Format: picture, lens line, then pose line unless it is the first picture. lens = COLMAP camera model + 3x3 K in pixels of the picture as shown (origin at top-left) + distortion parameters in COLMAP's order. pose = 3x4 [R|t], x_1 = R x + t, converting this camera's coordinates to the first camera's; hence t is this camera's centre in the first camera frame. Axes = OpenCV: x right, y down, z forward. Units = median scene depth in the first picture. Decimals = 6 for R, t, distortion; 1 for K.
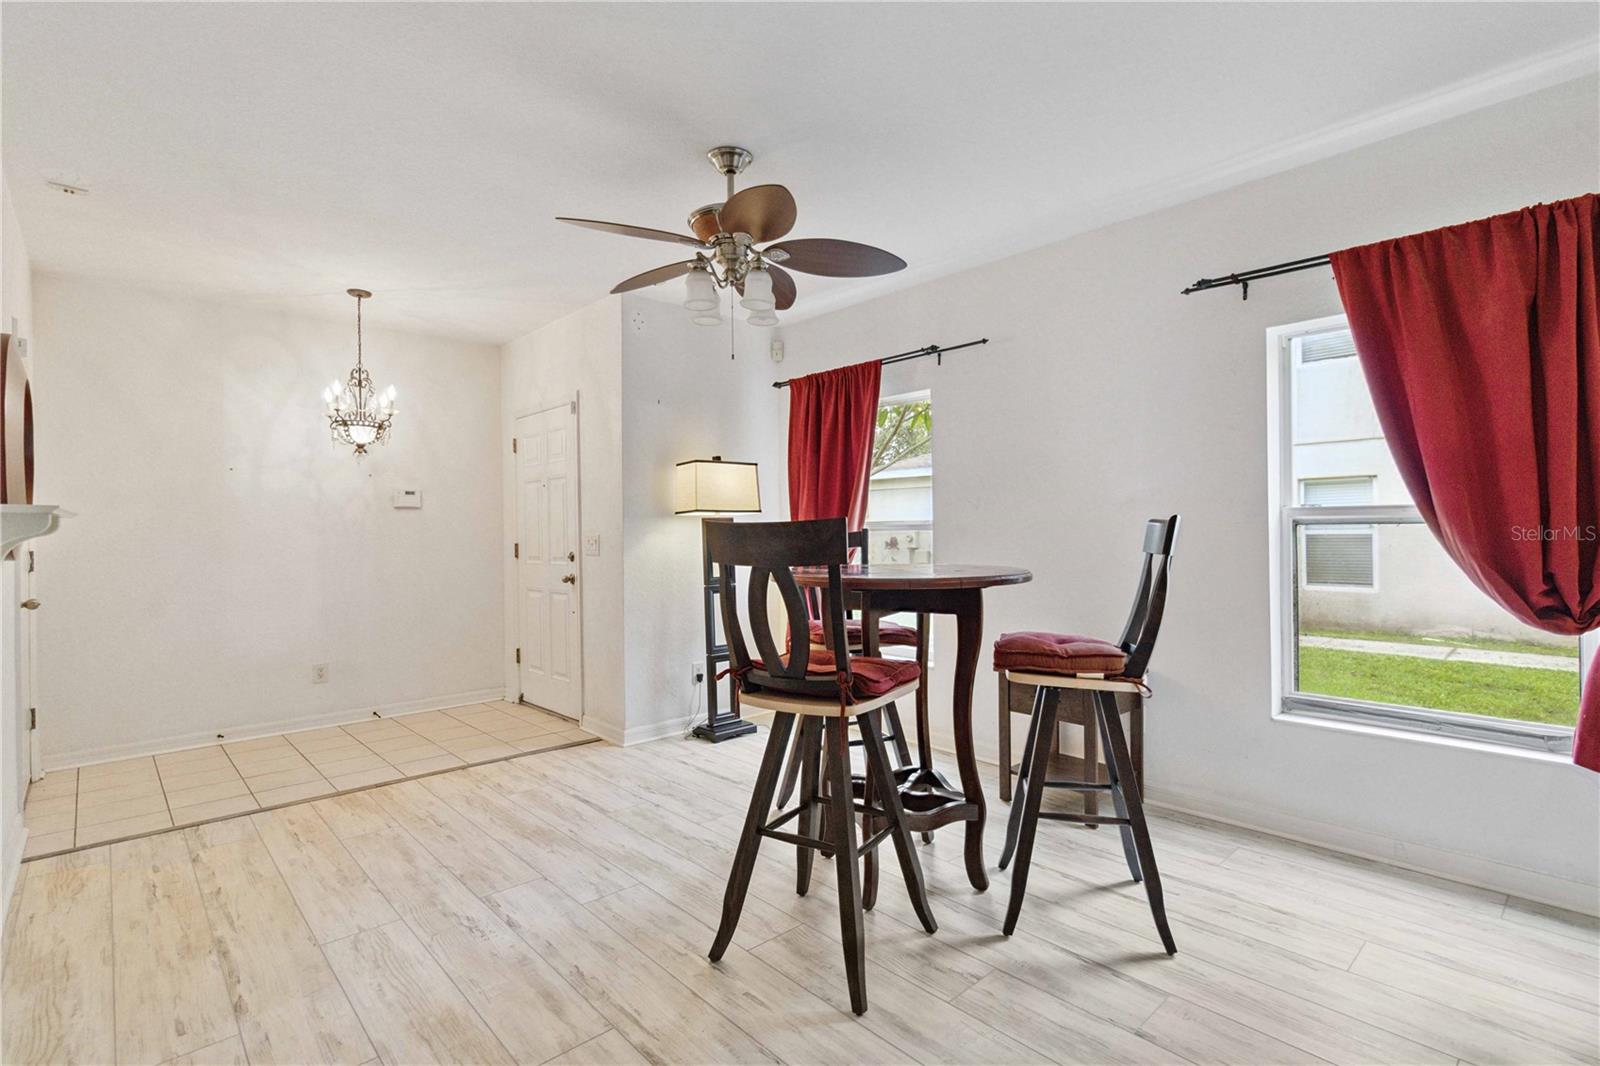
lens RADIAL K [[758.4, 0, 806.1], [0, 758.4, 521.6], [0, 0, 1]] dist [-0.001683, 0.002283]
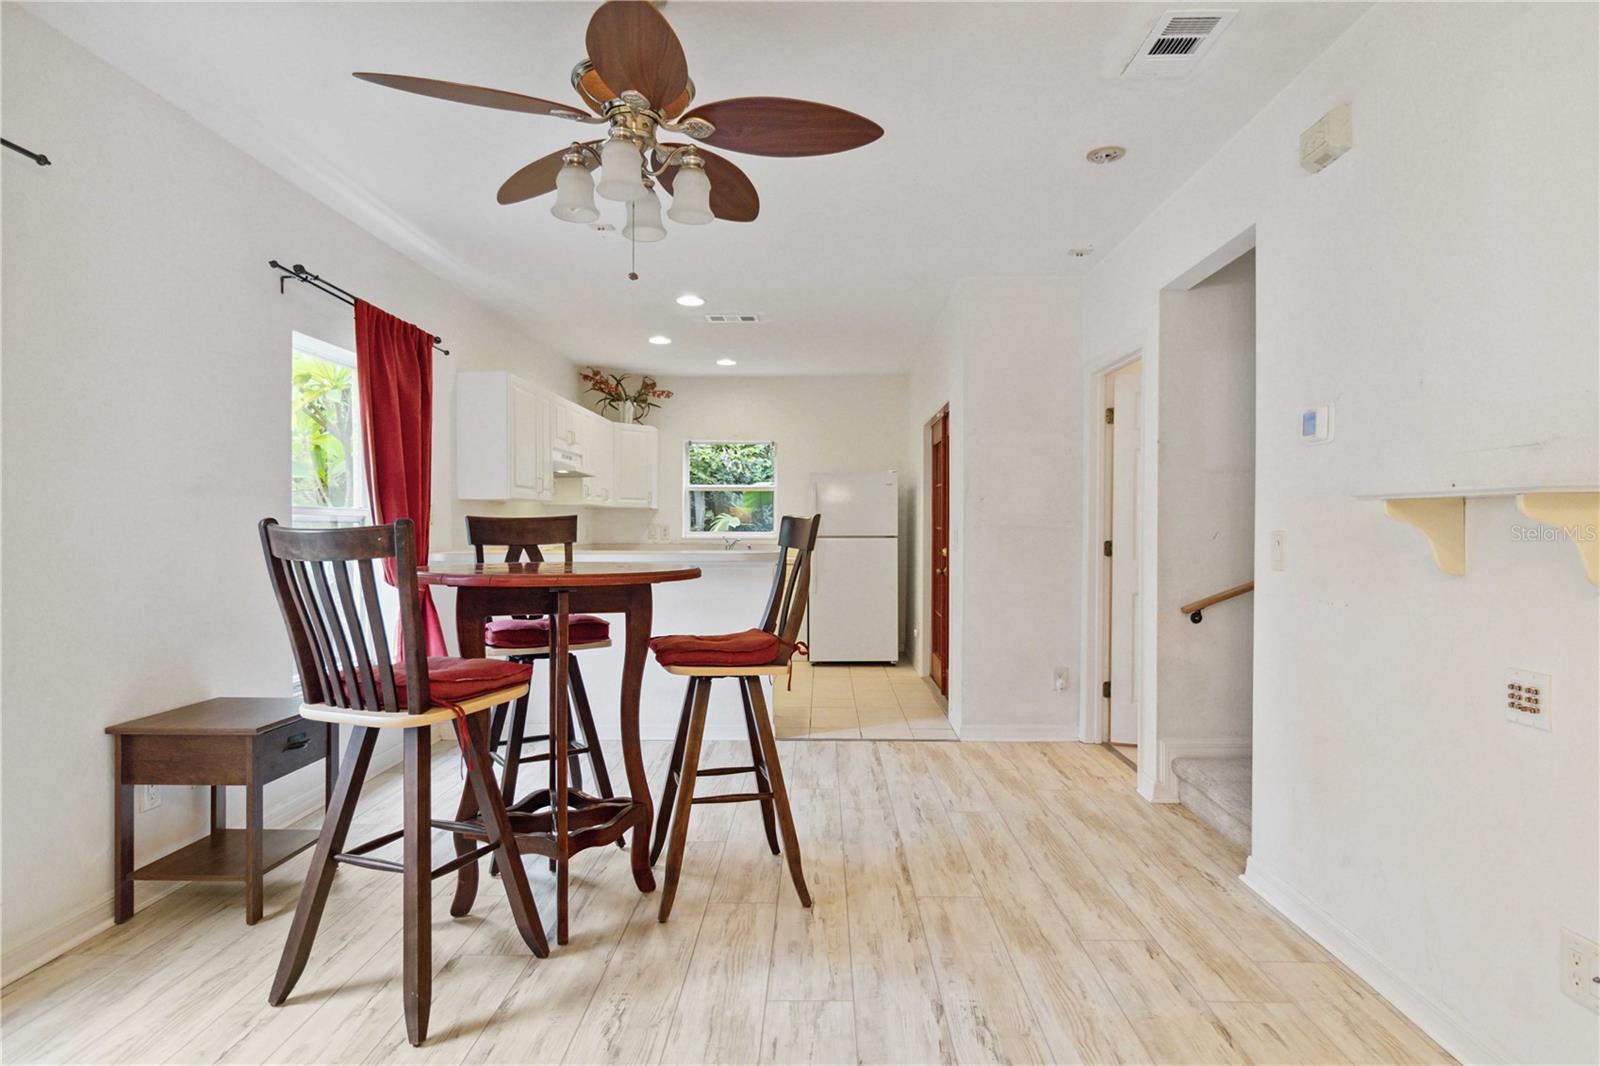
lens RADIAL K [[883.4, 0, 811.5], [0, 883.4, 529.8], [0, 0, 1]] dist [-0.004287, 0.004621]
pose [[-0.727032, 0.003882, 0.686592, -0.774963], [-0.003939, 0.999944, -0.009824, 0.025349], [-0.686592, -0.009847, -0.726976, 1.474163]]
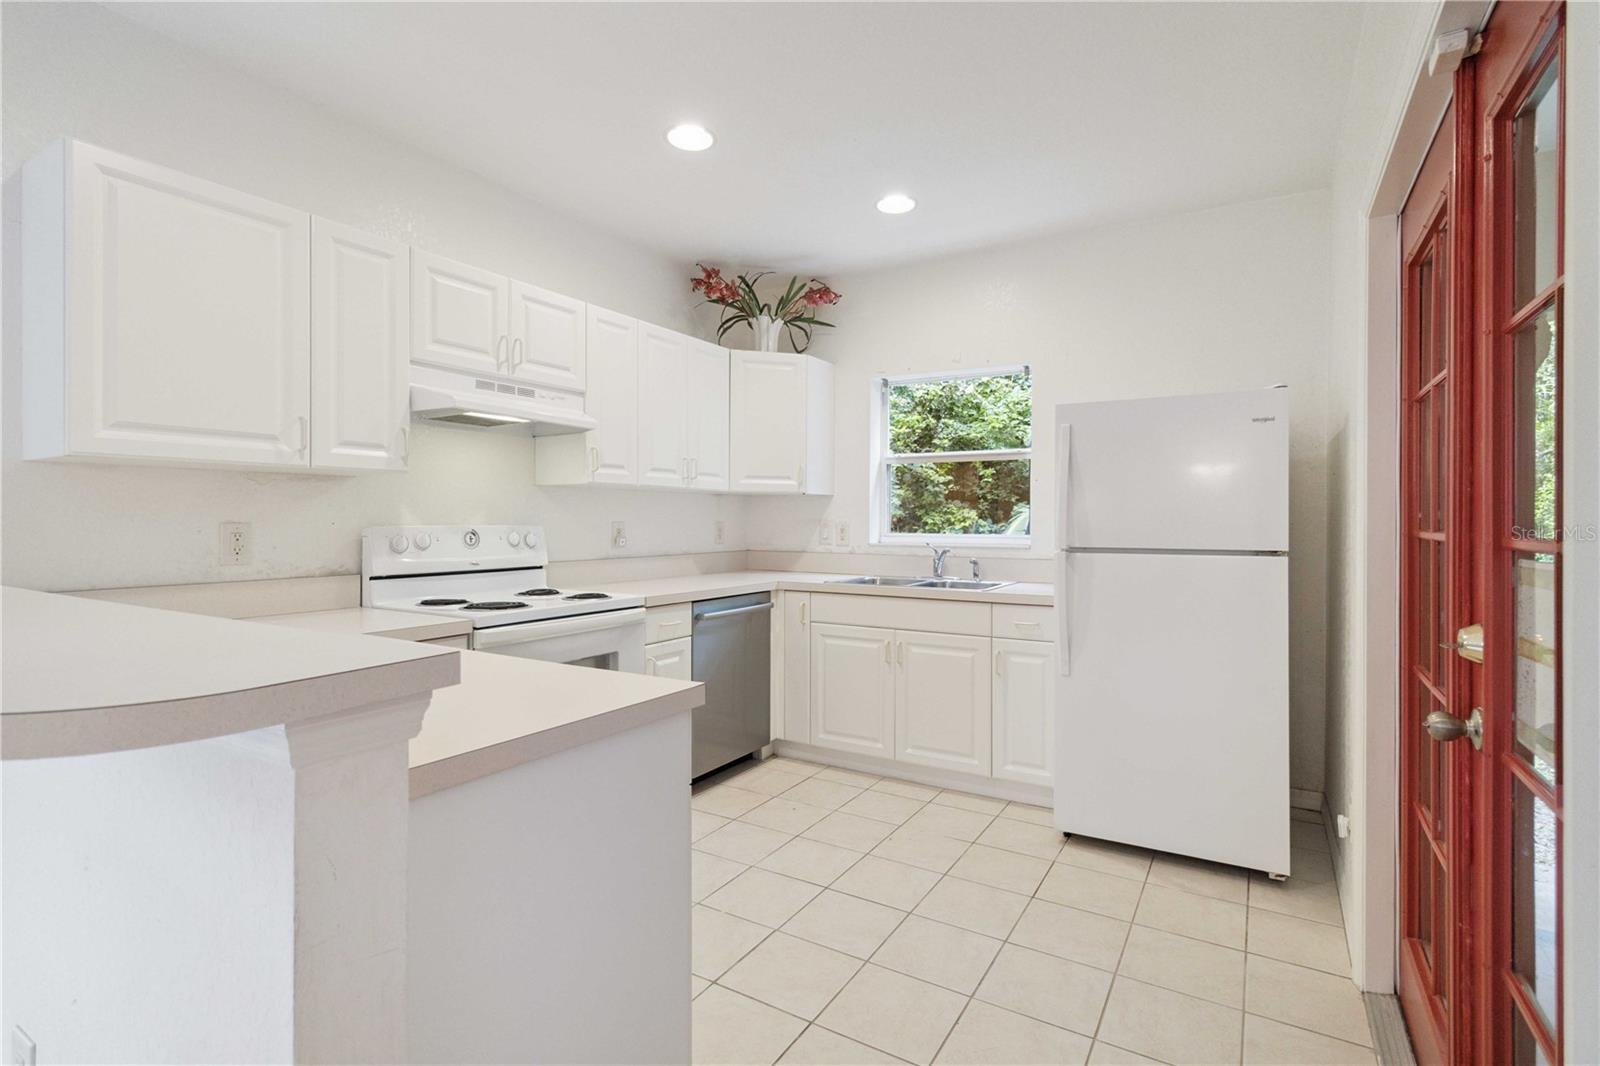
lens RADIAL K [[758.4, 0, 812.9], [0, 758.4, 520.8], [0, 0, 1]] dist [-0.001683, 0.002283]
pose [[-0.287386, 0.008551, 0.957777, 0.175939], [-0.013069, 0.999832, -0.012848, -0.000116], [-0.957726, -0.016209, -0.287226, 0.146039]]
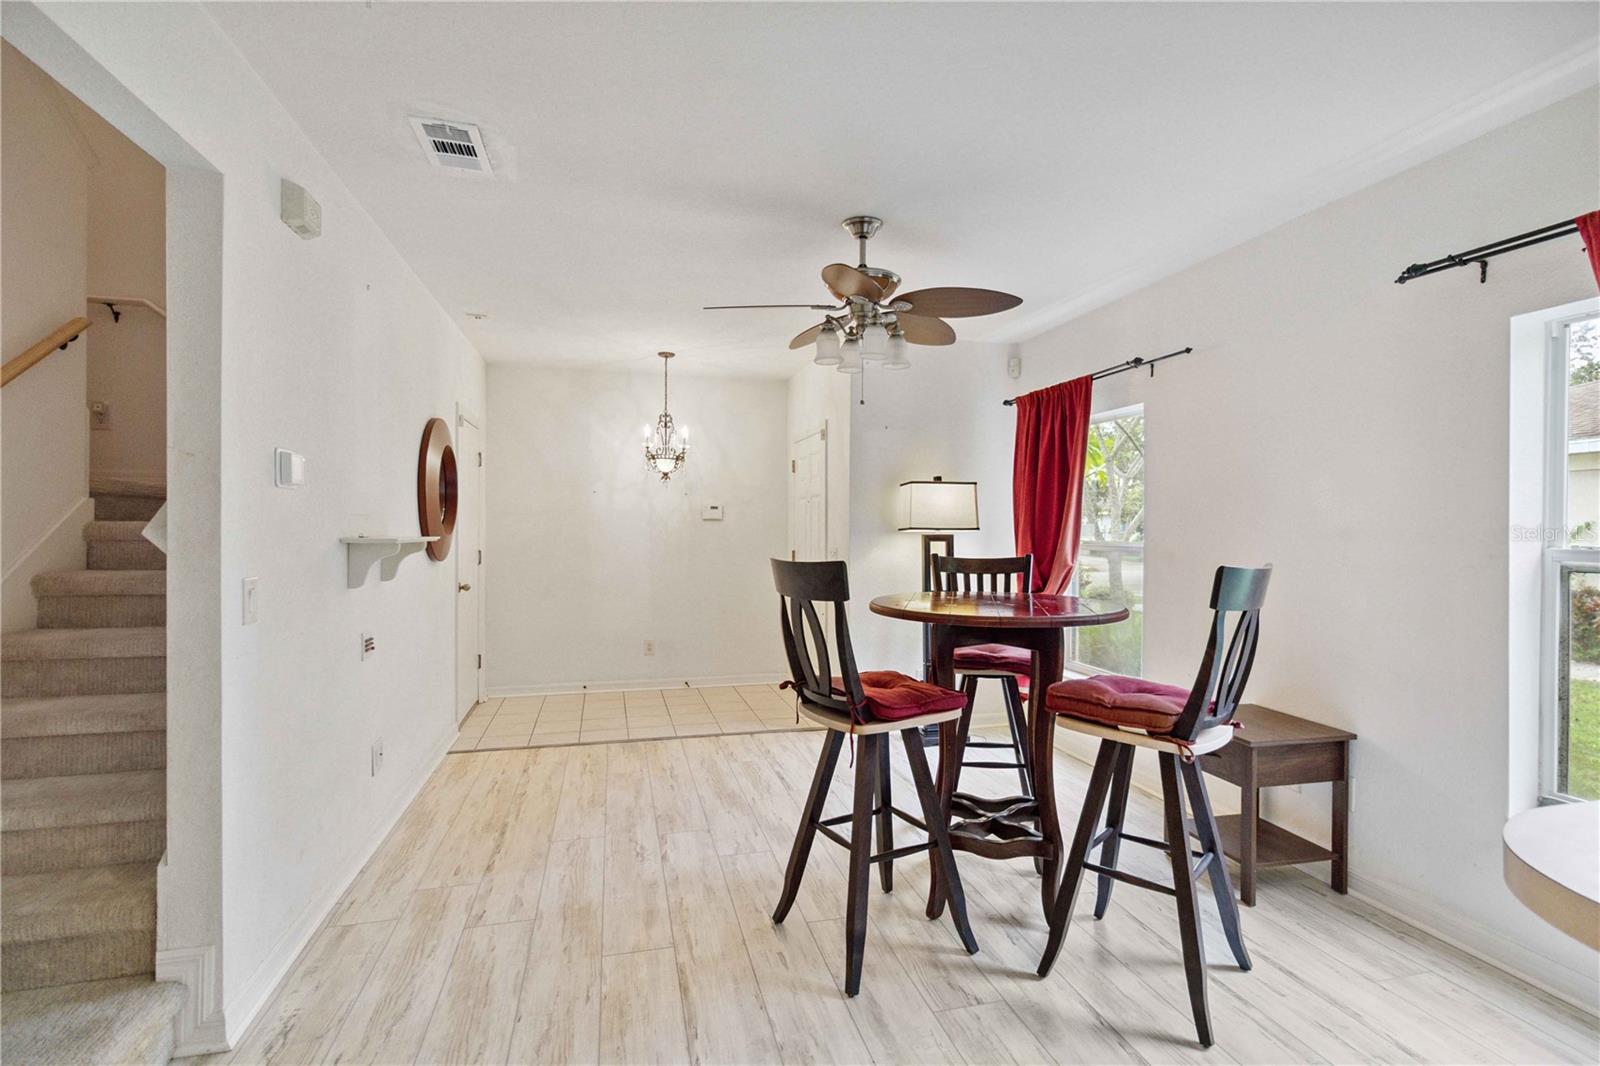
lens RADIAL K [[758.4, 0, 807.9], [0, 758.4, 518.1], [0, 0, 1]] dist [-0.001683, 0.002283]
pose [[0.880179, 0.009086, -0.474554, 0.366679], [-0.008002, 0.999959, 0.004303, -0.050625], [0.474574, 0.000010, 0.880216, -0.025597]]
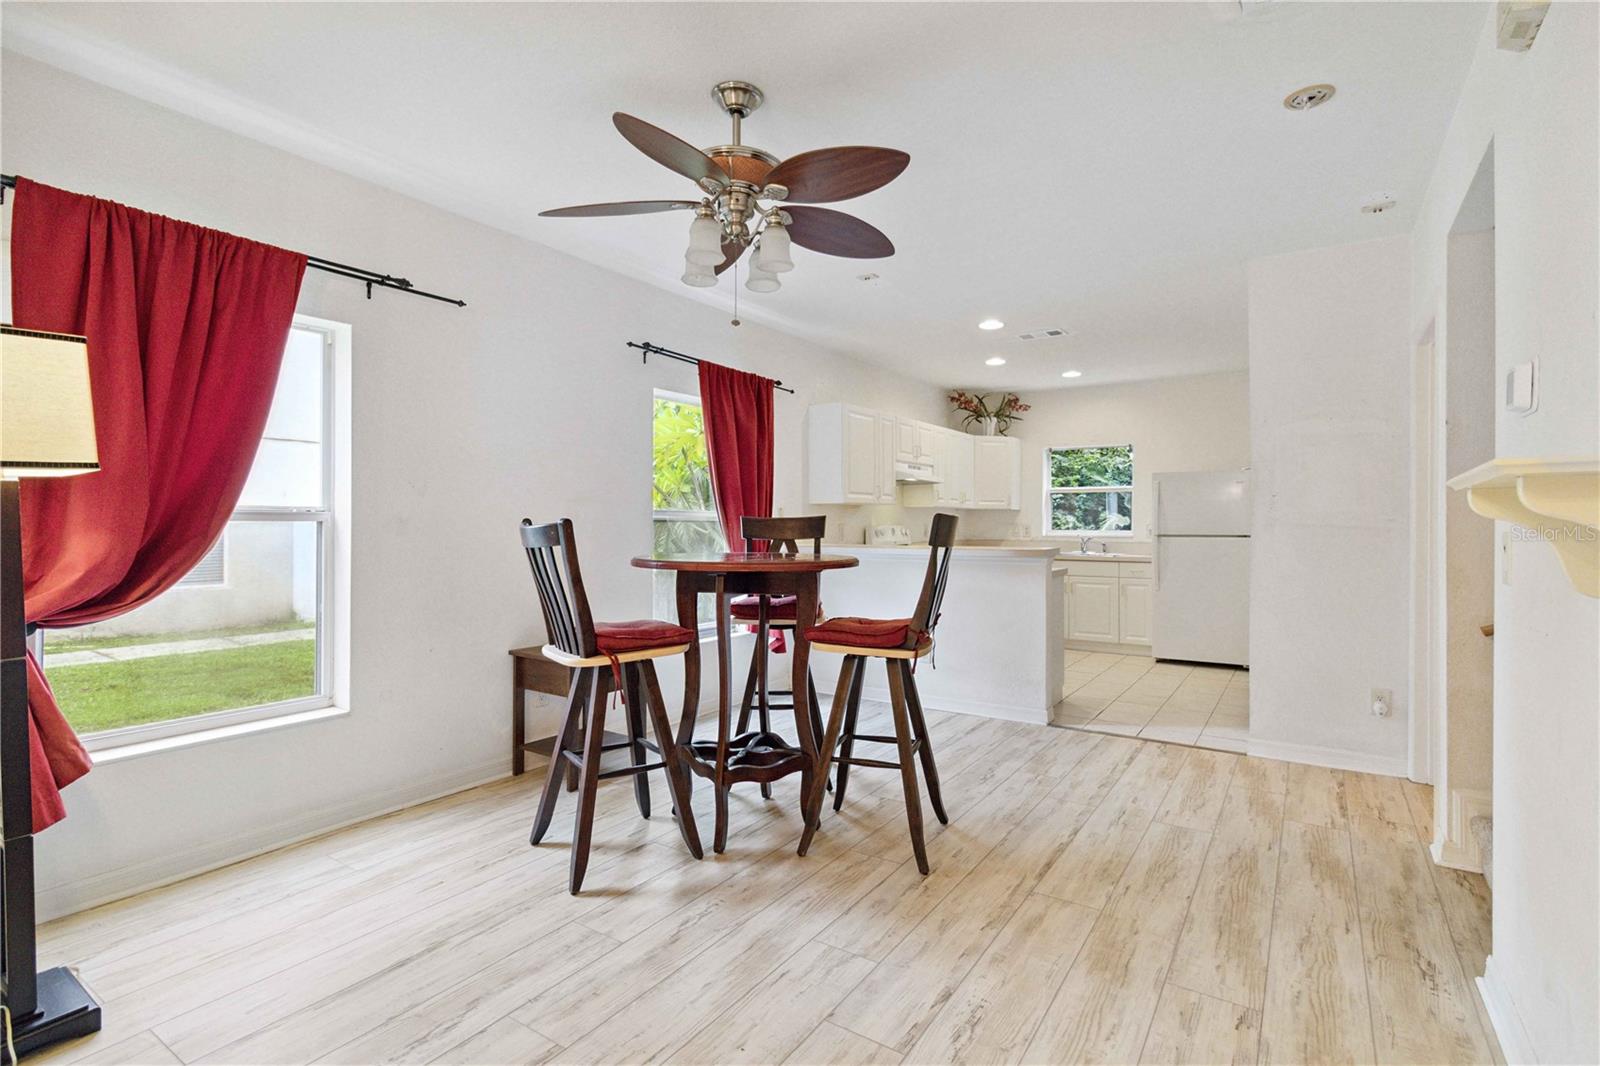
lens RADIAL K [[758.4, 0, 819.0], [0, 758.4, 521.4], [0, 0, 1]] dist [-0.001683, 0.002283]
pose [[-0.245251, 0.010597, 0.969402, -0.960567], [-0.012909, 0.999816, -0.014195, 0.022372], [-0.969374, -0.015995, -0.245069, 1.113274]]
